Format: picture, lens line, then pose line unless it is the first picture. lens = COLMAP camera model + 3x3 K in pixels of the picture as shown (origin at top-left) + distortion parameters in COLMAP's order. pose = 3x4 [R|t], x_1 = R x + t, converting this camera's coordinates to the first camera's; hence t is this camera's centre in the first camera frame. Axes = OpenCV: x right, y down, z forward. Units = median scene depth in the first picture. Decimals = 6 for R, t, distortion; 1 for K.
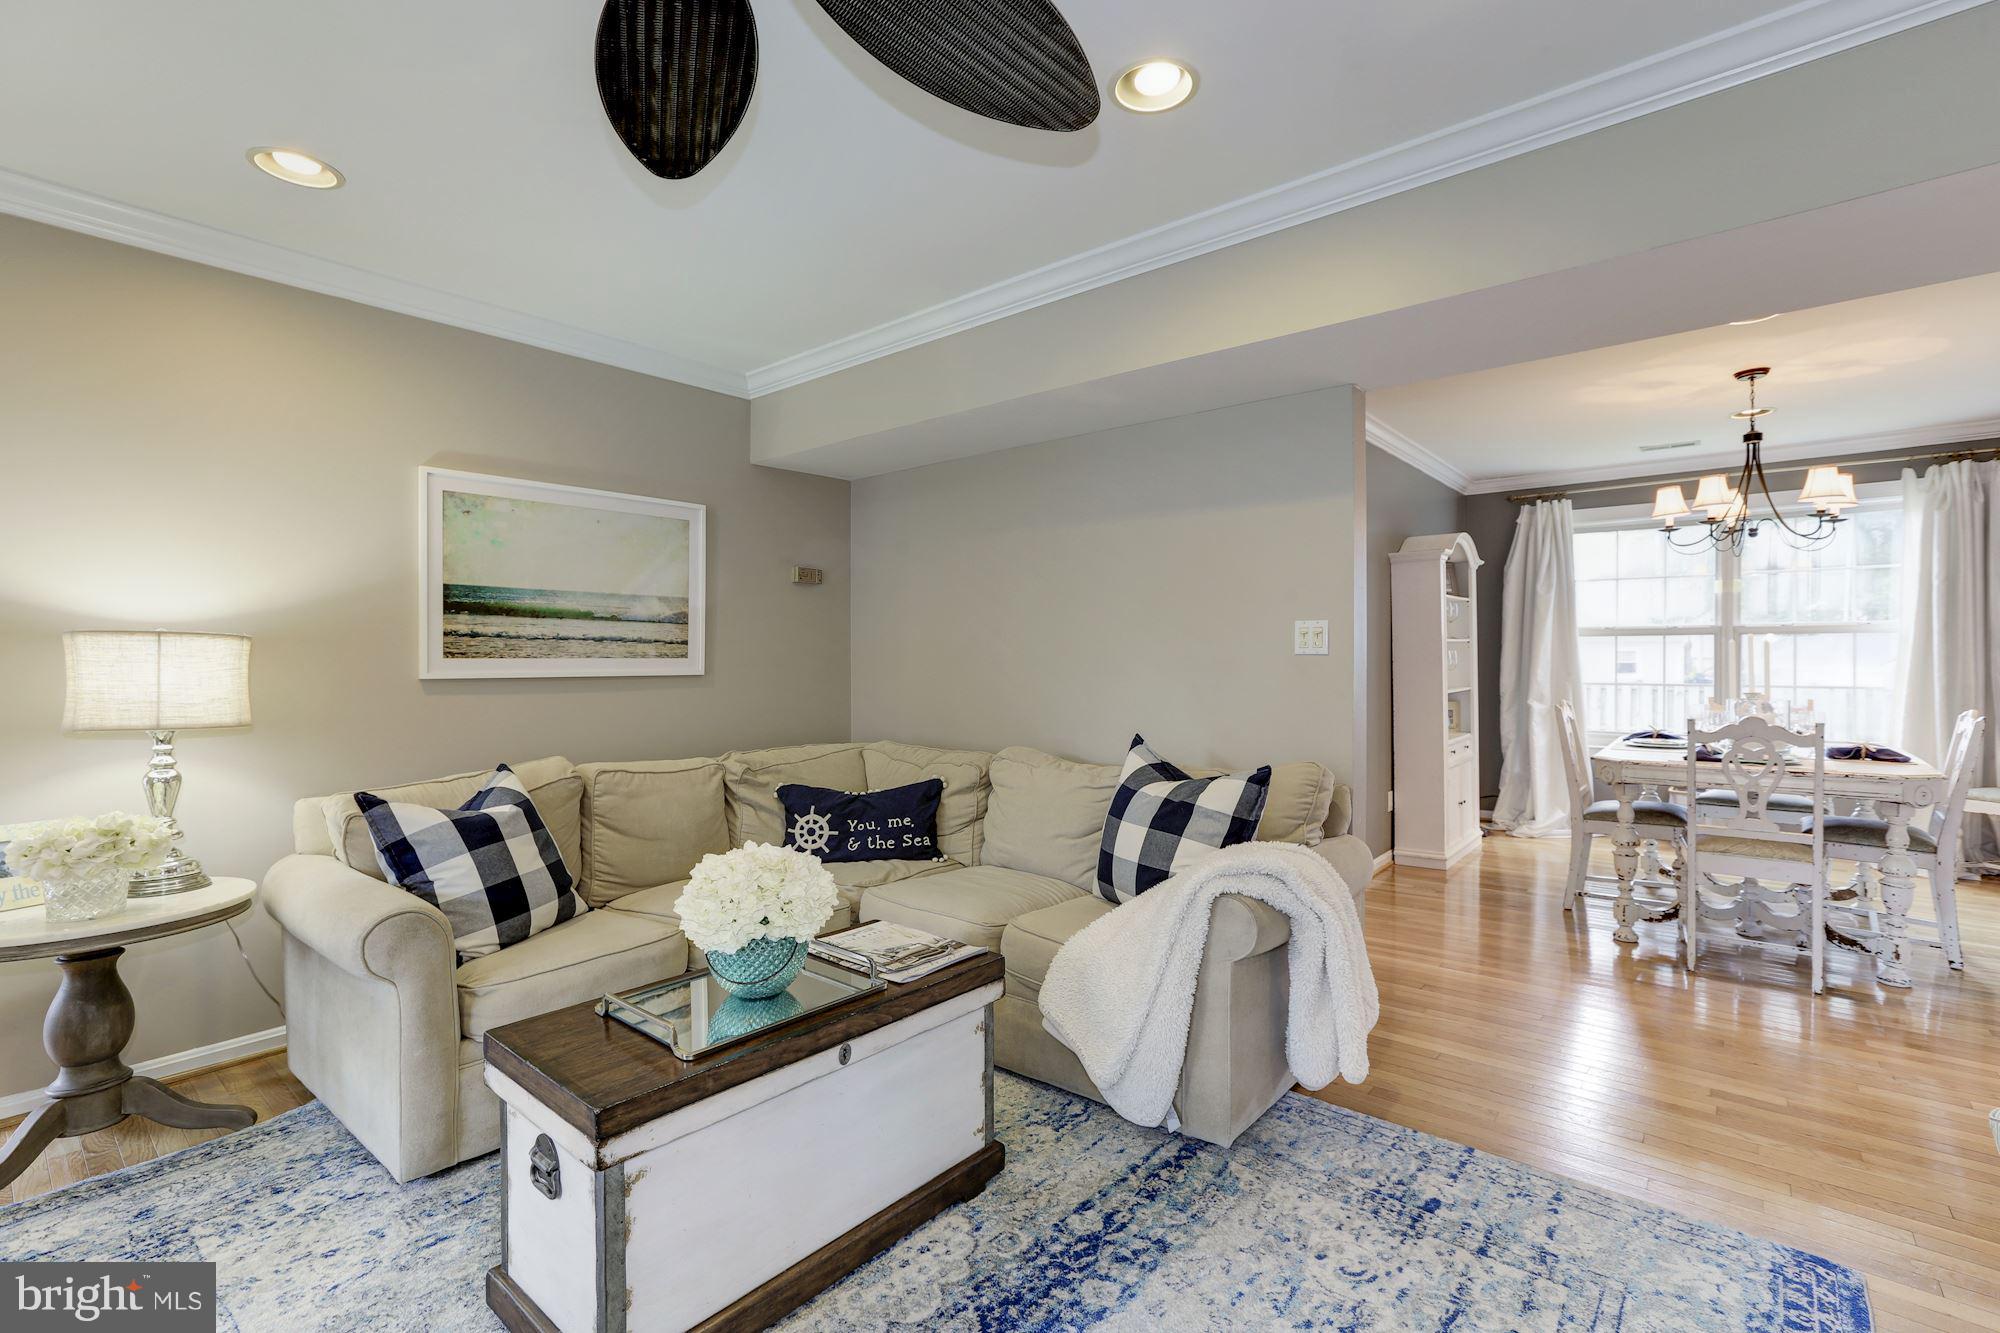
lens RADIAL K [[908.8, 0, 992.2], [0, 908.8, 669.2], [0, 0, 1]] dist [-0.013889, 0.000337]
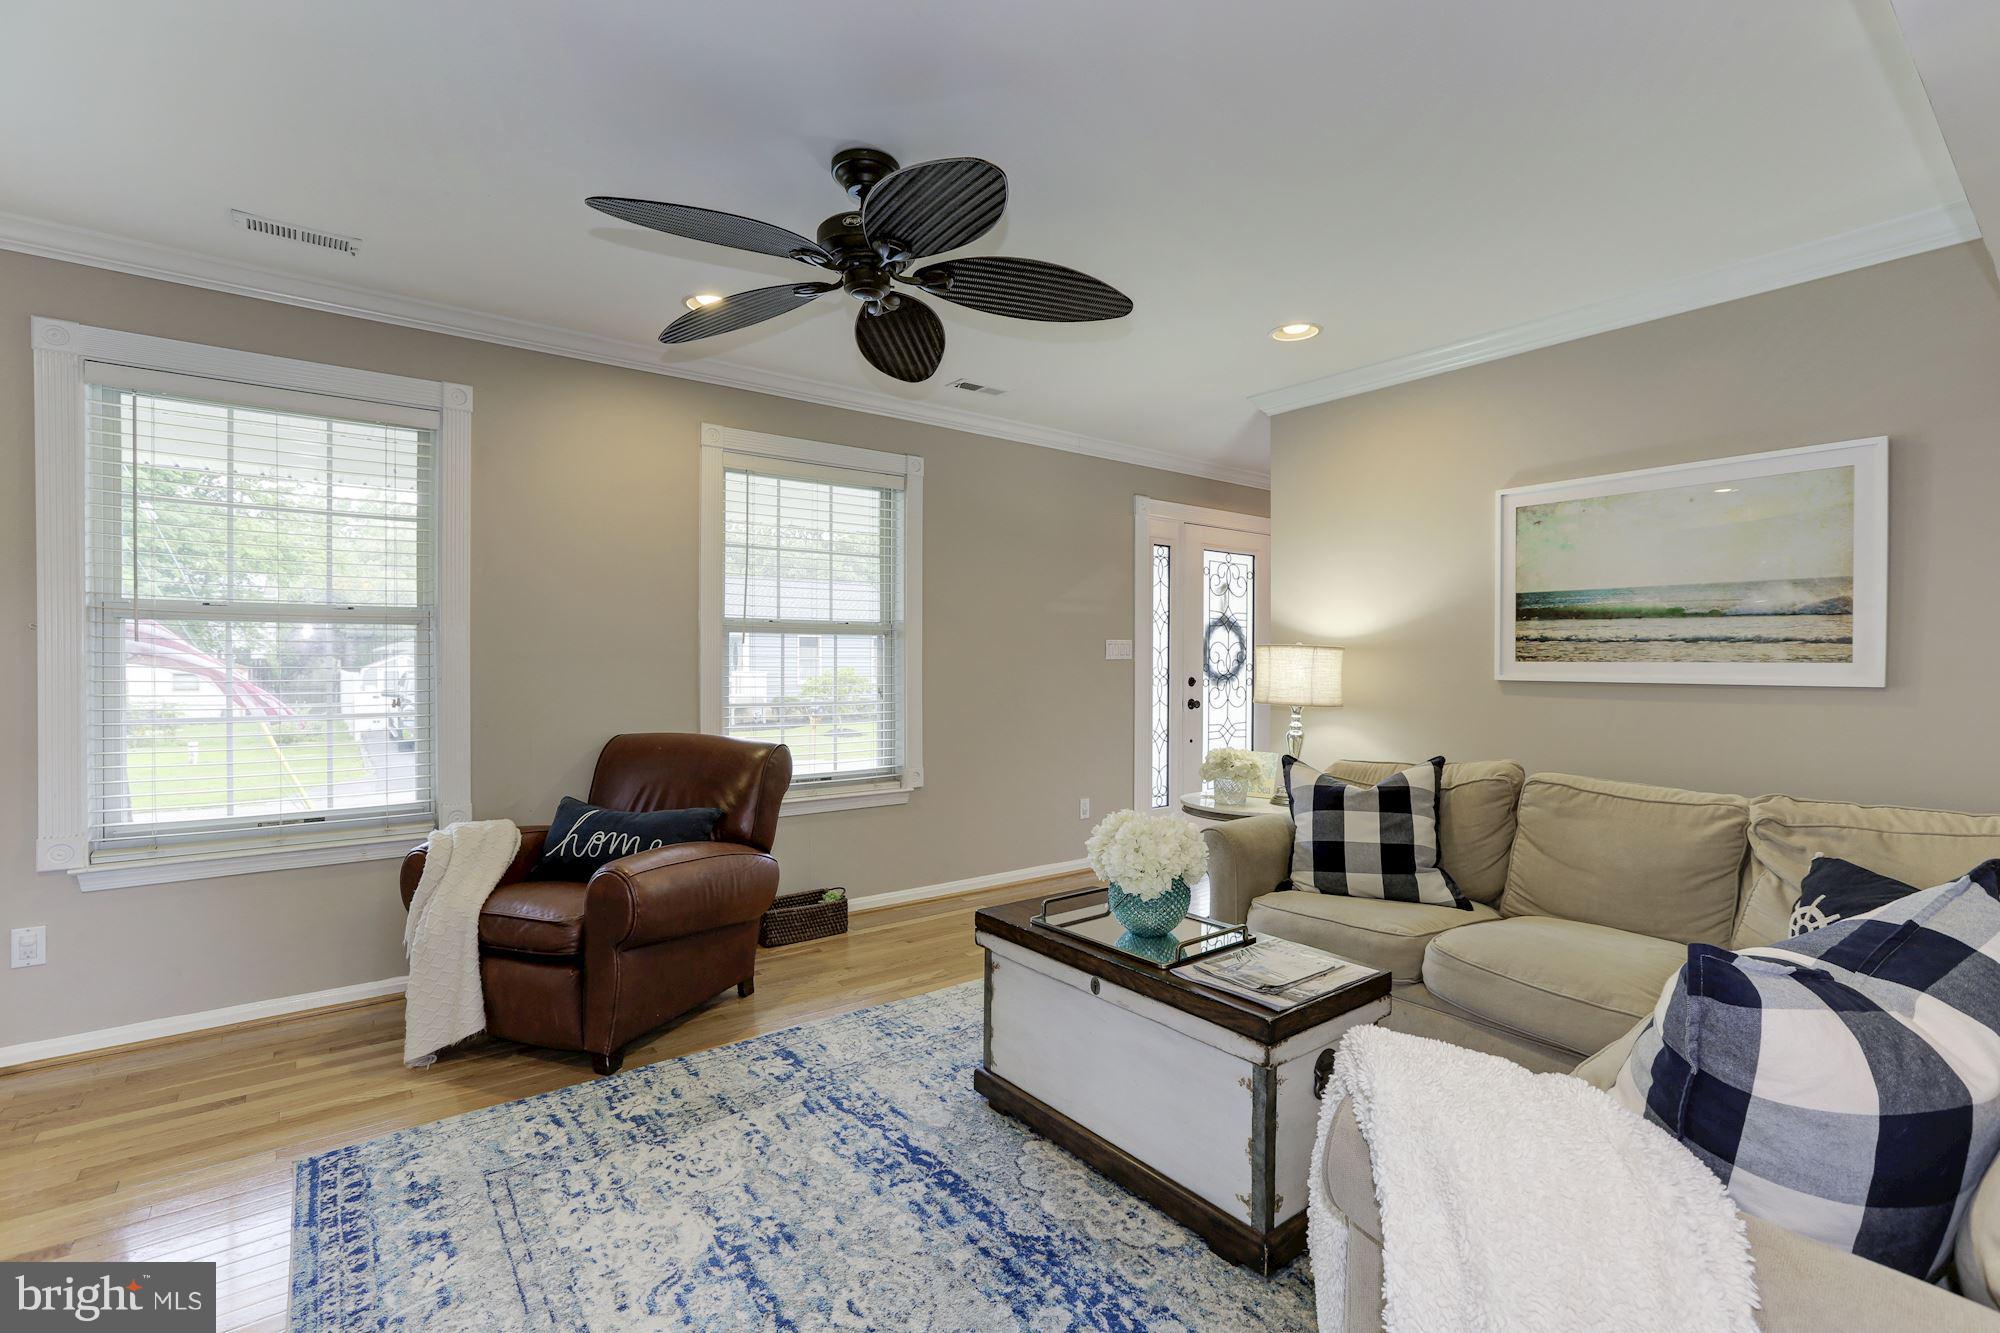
lens RADIAL K [[908.8, 0, 1010.7], [0, 908.8, 664.4], [0, 0, 1]] dist [-0.013889, 0.000337]
pose [[-0.197426, 0.005003, -0.980305, 0.581525], [-0.015034, 0.999854, 0.008130, -0.008496], [0.980202, 0.016343, -0.197322, 0.619190]]
